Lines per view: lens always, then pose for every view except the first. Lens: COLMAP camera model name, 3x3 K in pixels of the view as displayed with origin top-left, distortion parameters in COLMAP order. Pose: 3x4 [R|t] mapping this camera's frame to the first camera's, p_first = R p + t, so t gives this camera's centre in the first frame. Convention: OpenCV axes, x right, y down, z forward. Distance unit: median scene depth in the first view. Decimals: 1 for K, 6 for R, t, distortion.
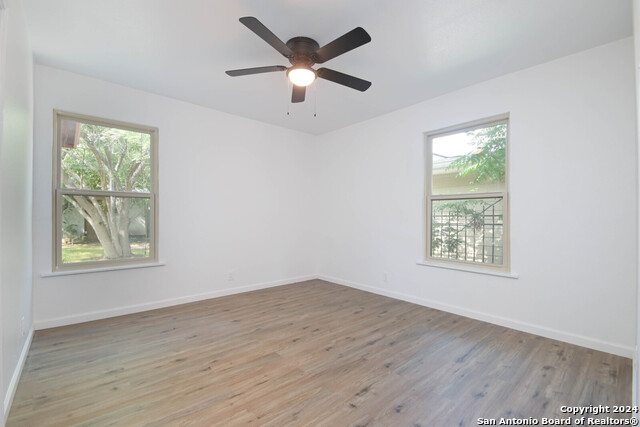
lens RADIAL K [[280.5, 0, 319.8], [0, 280.5, 213.9], [0, 0, 1]] dist [-0.022808, -0.002612]
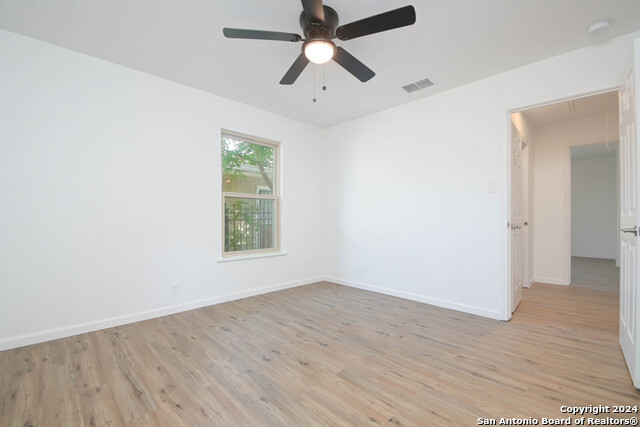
lens RADIAL K [[280.5, 0, 320.3], [0, 280.5, 213.5], [0, 0, 1]] dist [-0.022808, -0.002612]
pose [[-0.045812, -0.003637, 0.998943, -0.900609], [-0.004133, 0.999986, 0.003451, 0.011220], [-0.998942, -0.003970, -0.045826, 0.990929]]
